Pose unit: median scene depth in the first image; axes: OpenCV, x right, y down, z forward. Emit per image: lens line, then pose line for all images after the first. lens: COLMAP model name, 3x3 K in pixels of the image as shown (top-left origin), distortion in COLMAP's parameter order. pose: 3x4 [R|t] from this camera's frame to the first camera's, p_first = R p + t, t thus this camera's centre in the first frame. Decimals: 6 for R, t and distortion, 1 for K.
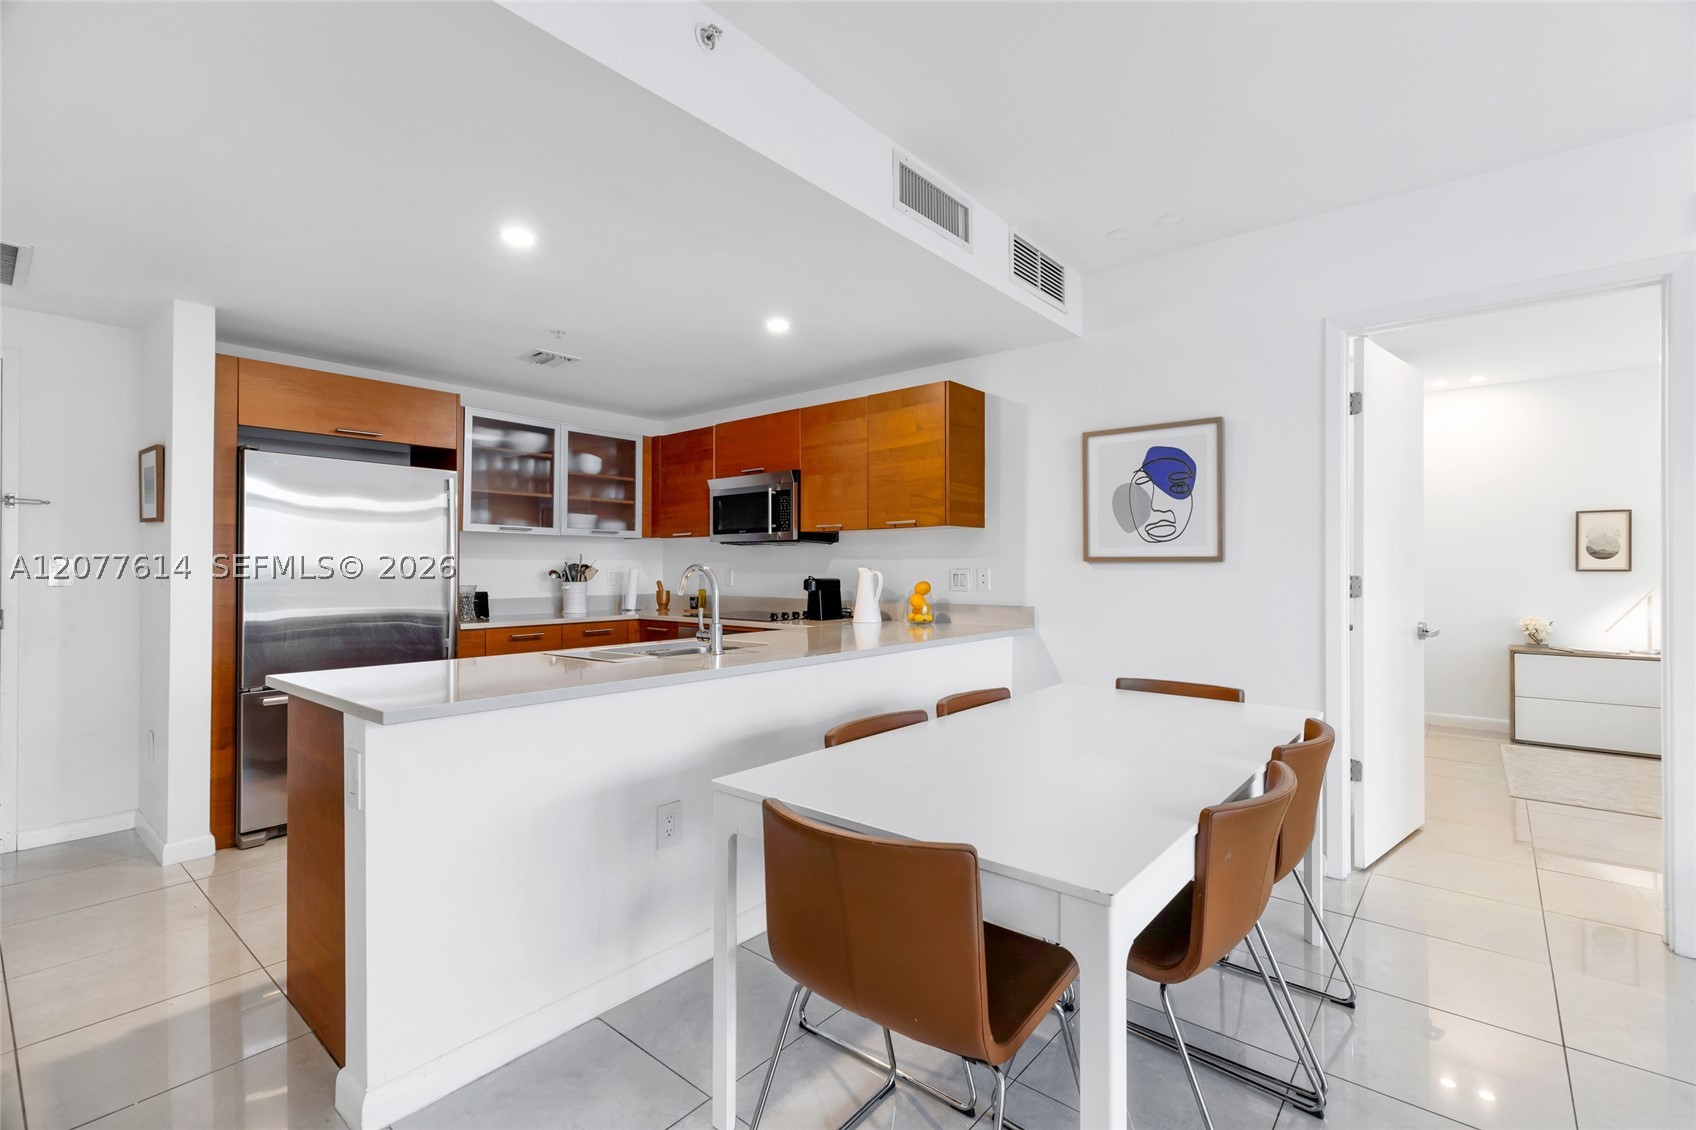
lens RADIAL K [[751.1, 0, 848.0], [0, 751.1, 565.0], [0, 0, 1]] dist [0.003093, -0.000434]
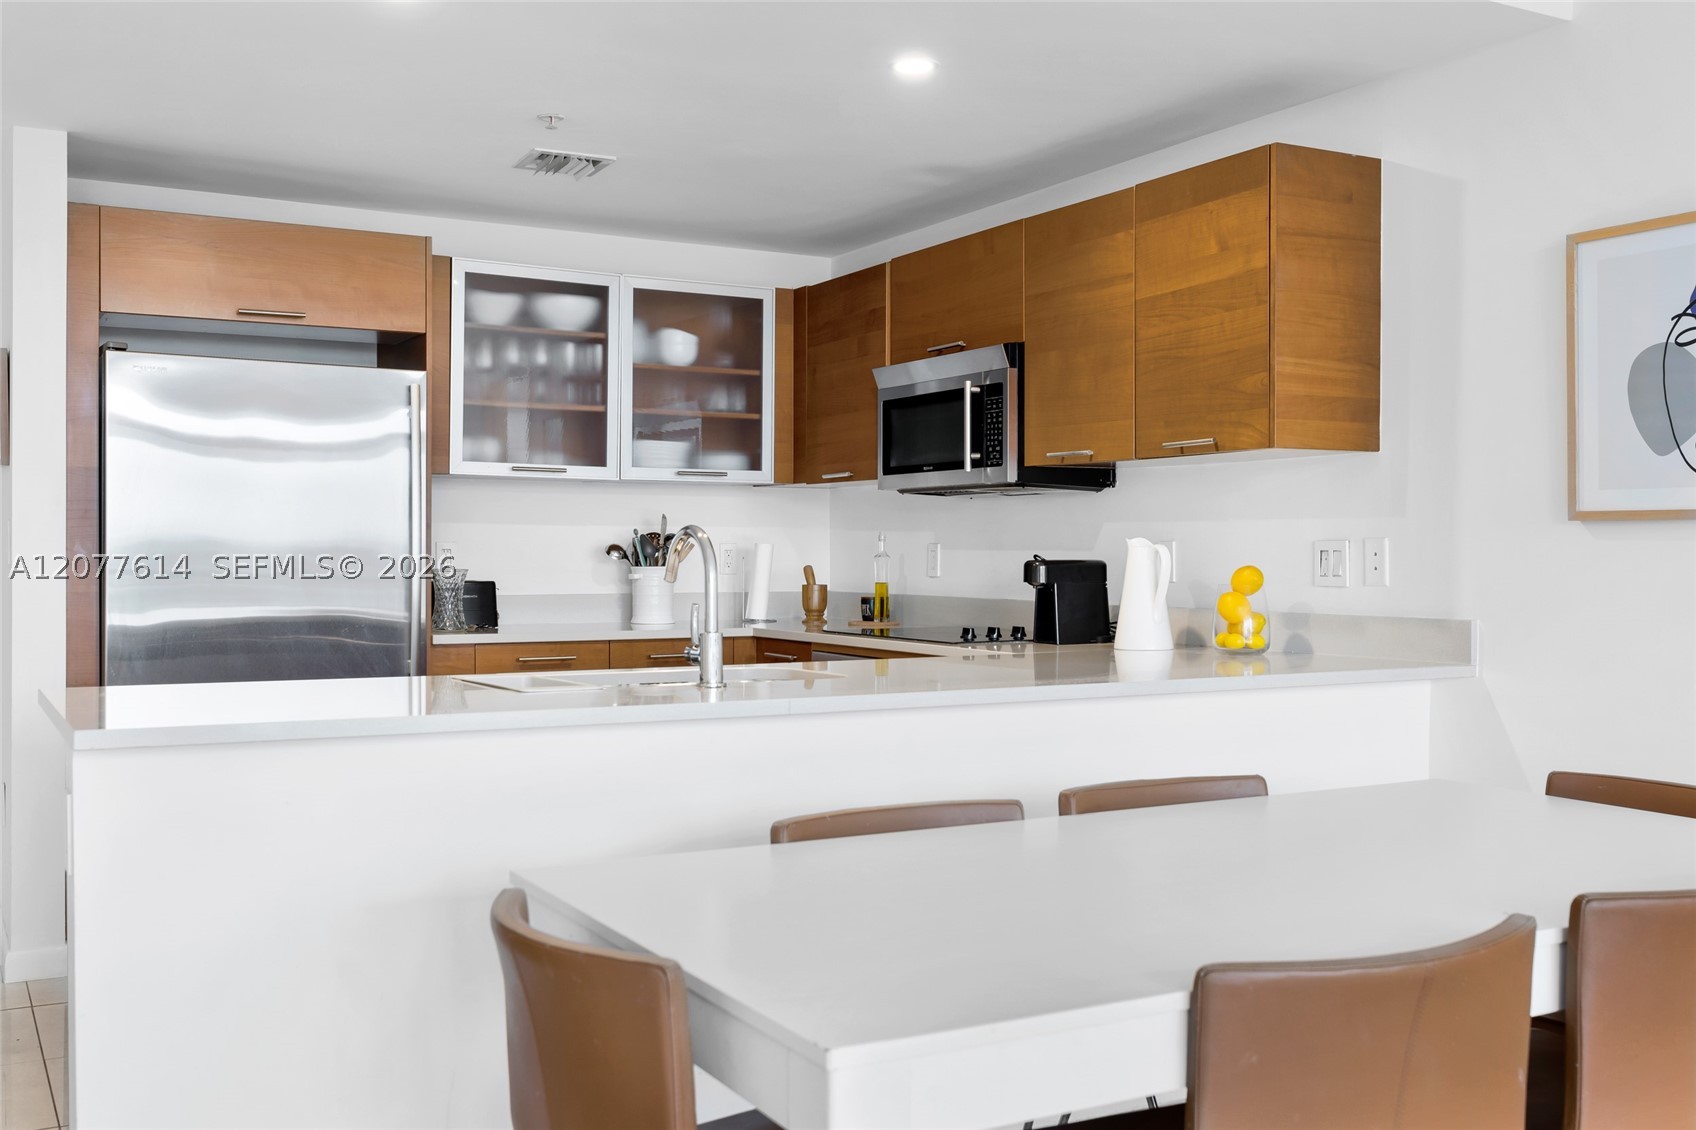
lens RADIAL K [[1633.3, 0, 848.0], [0, 1633.3, 565.0], [0, 0, 1]] dist [0.009738, 0.001540]
pose [[0.935100, 0.005515, -0.354341, 0.210906], [-0.001651, 0.999936, 0.011207, 0.009143], [0.354380, -0.009895, 0.935049, -0.057261]]
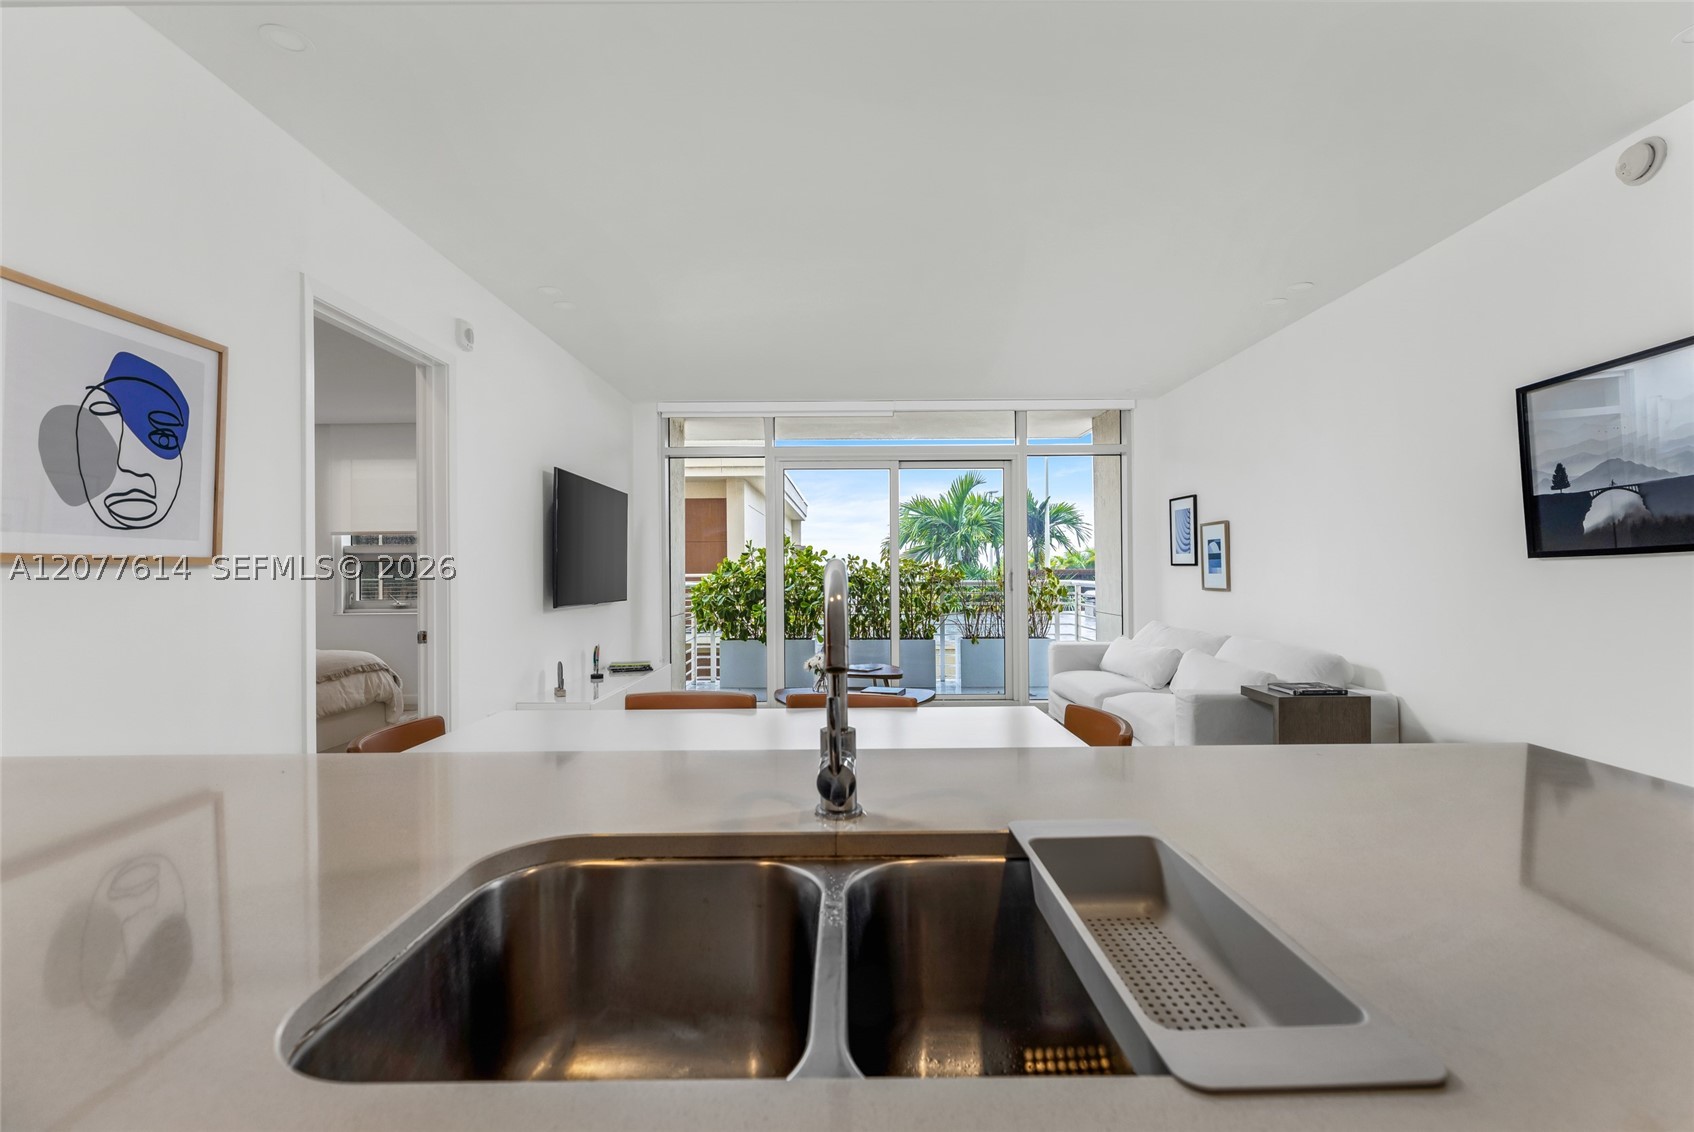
lens RADIAL K [[773.8, 0, 858.8], [0, 773.8, 565.5], [0, 0, 1]] dist [0.009425, -0.000060]
pose [[-0.651552, 0.008042, 0.758562, -0.278078], [0.005832, 0.999967, -0.005592, 0.001828], [-0.758582, 0.000780, -0.651577, 0.743272]]
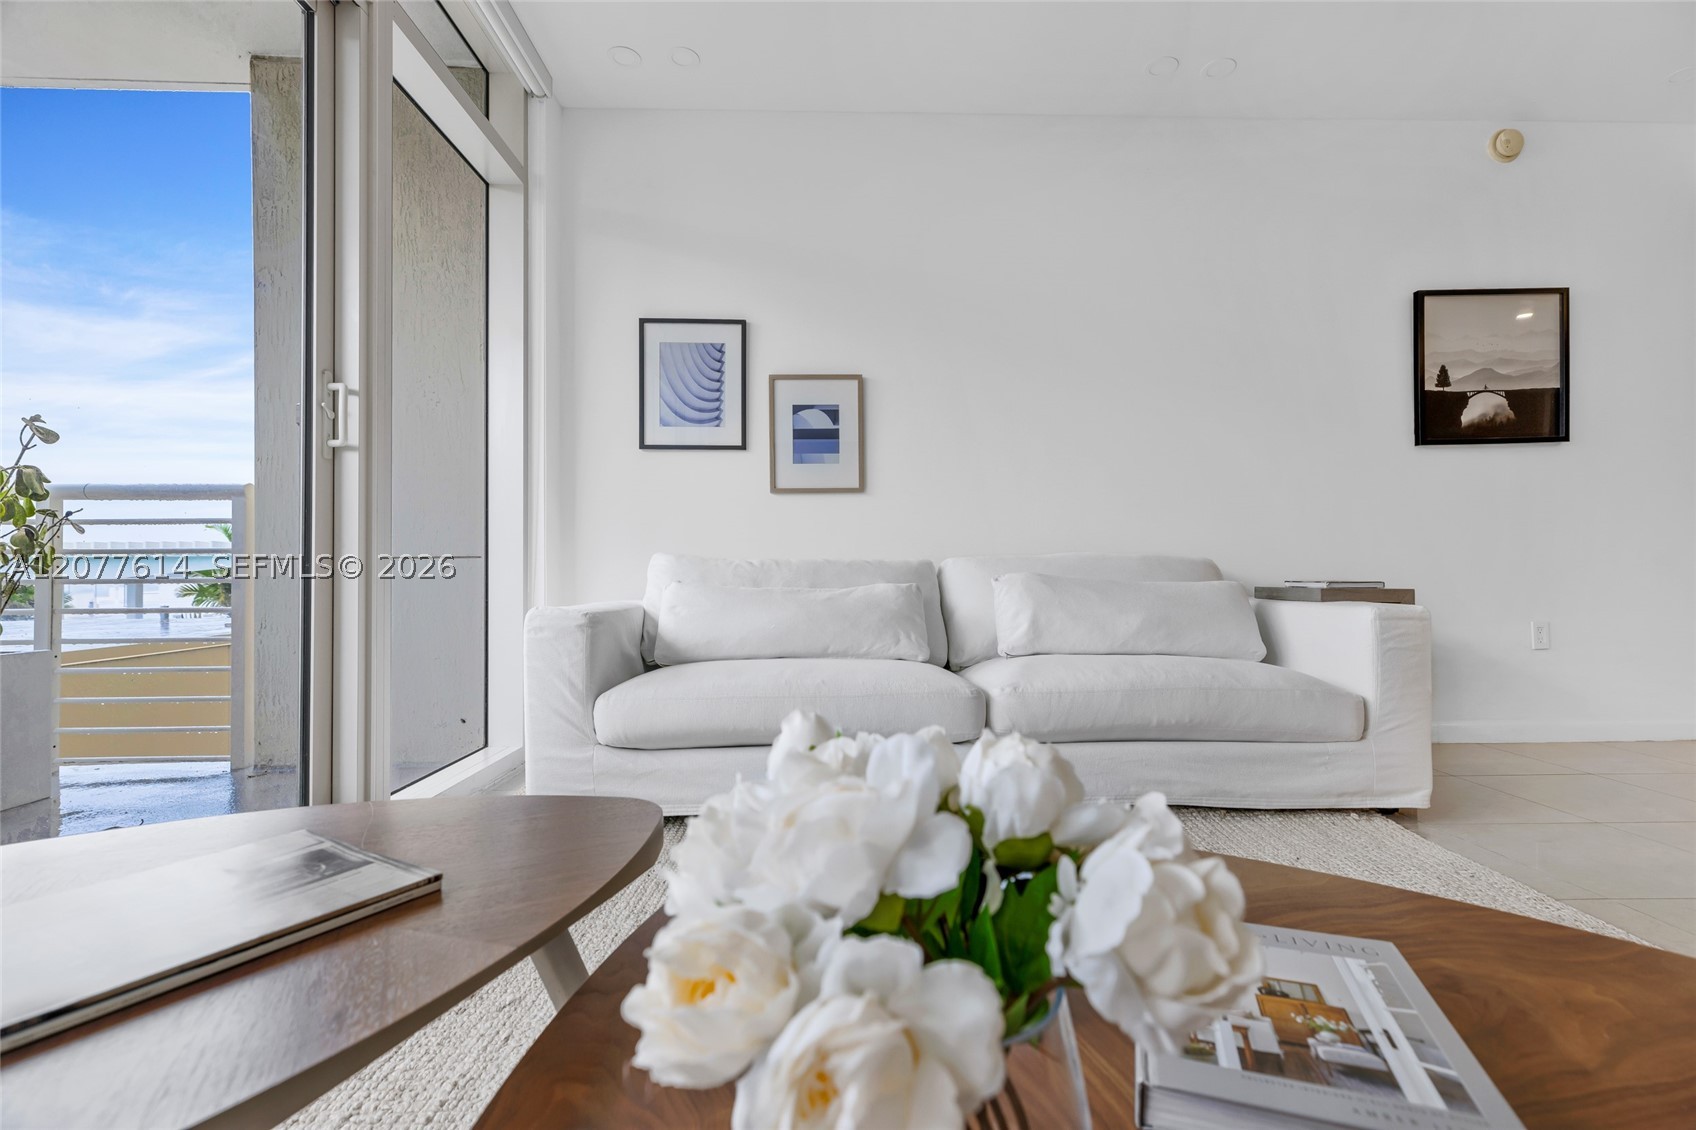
lens RADIAL K [[751.1, 0, 848.0], [0, 751.1, 565.0], [0, 0, 1]] dist [0.003093, -0.000434]
pose [[-0.747464, -0.005470, -0.664279, 0.739814], [0.006142, 0.999866, -0.015144, 0.116832], [0.664273, -0.015400, -0.747331, 0.041816]]
